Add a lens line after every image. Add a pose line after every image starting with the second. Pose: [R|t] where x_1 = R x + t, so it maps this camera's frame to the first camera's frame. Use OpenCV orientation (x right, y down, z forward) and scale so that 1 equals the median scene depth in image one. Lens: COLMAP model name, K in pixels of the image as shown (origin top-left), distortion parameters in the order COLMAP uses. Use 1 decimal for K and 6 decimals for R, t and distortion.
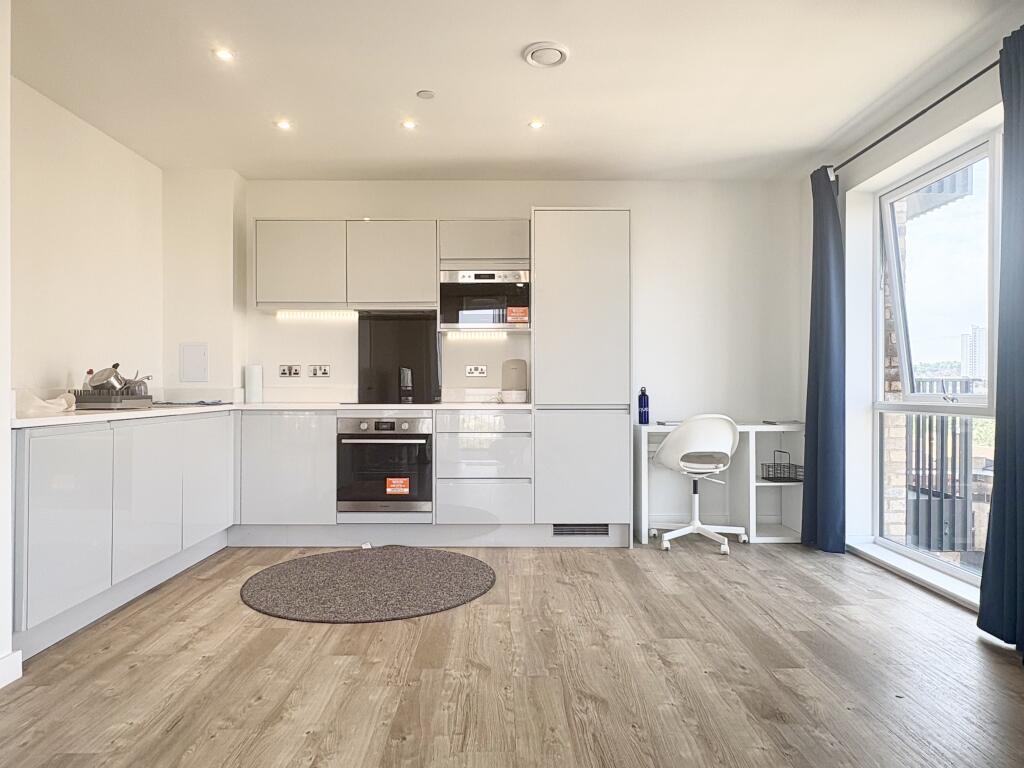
lens RADIAL K [[647.8, 0, 512.0], [0, 647.8, 384.0], [0, 0, 1]] dist [-0.002209, -0.000839]
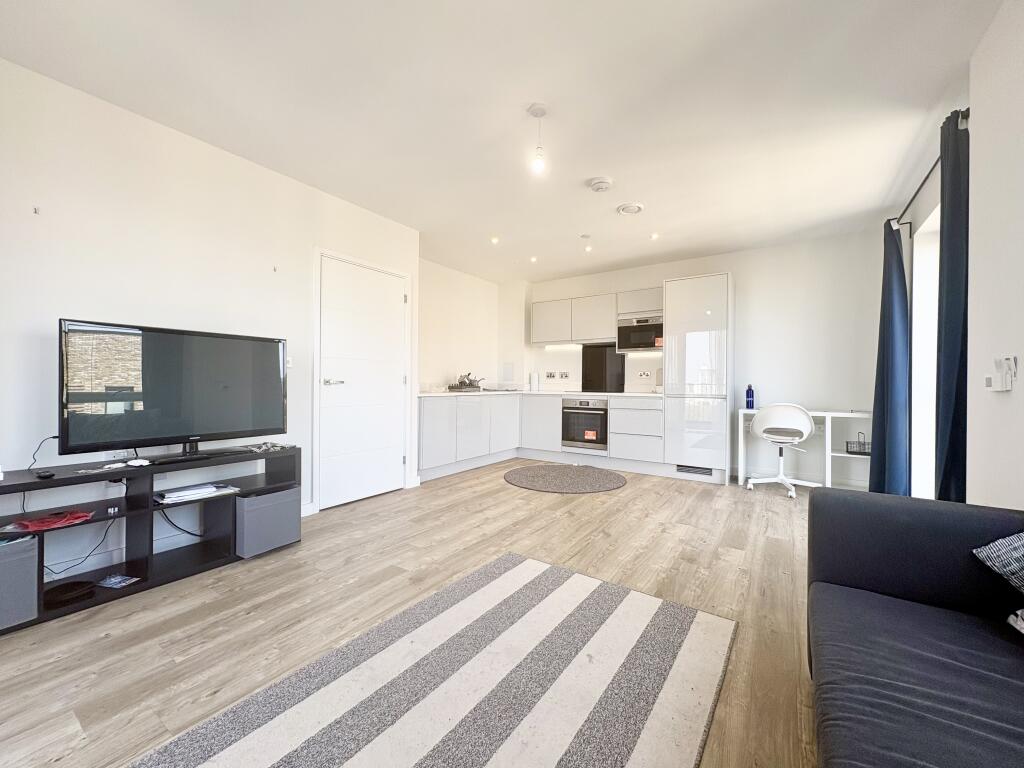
lens RADIAL K [[408.3, 0, 512.7], [0, 408.3, 382.8], [0, 0, 1]] dist [0.002441, 0.000575]
pose [[0.822869, 0.004805, -0.568210, 0.325125], [-0.004274, 0.999988, 0.002266, 0.000620], [0.568215, 0.000564, 0.822880, -0.128783]]
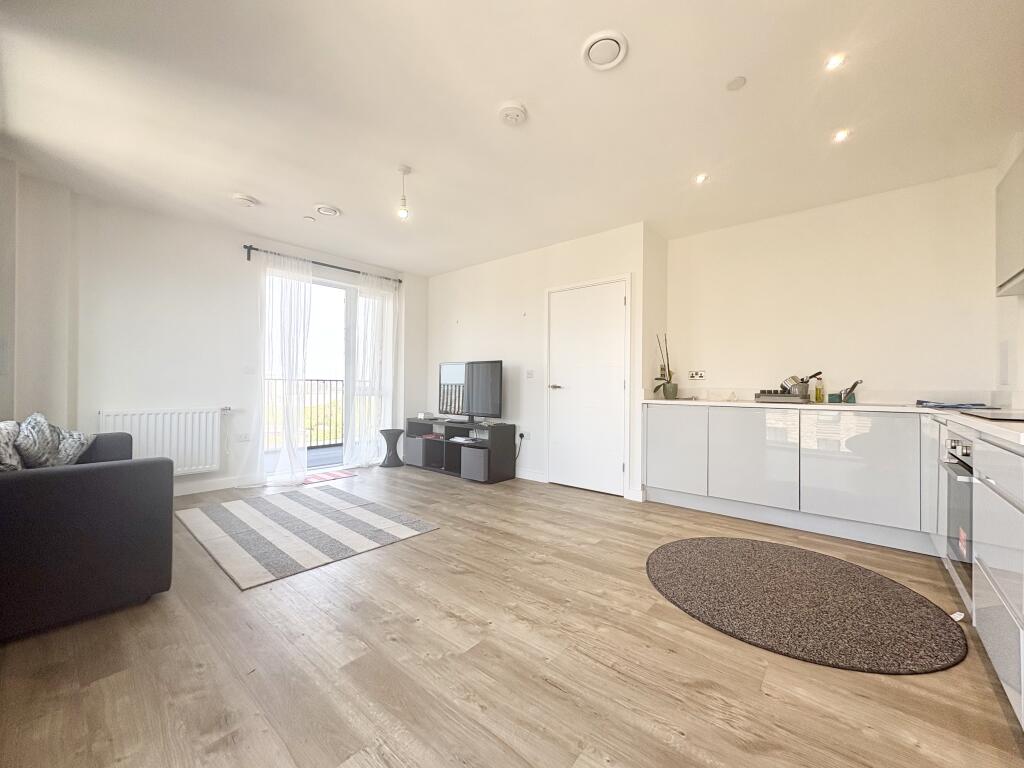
lens RADIAL K [[408.3, 0, 512.7], [0, 408.3, 382.8], [0, 0, 1]] dist [0.002441, 0.000575]
pose [[-0.655464, -0.011186, -0.755143, 0.440087], [-0.005208, 0.999933, -0.010291, 0.003390], [0.755208, -0.002813, -0.655479, 0.938855]]
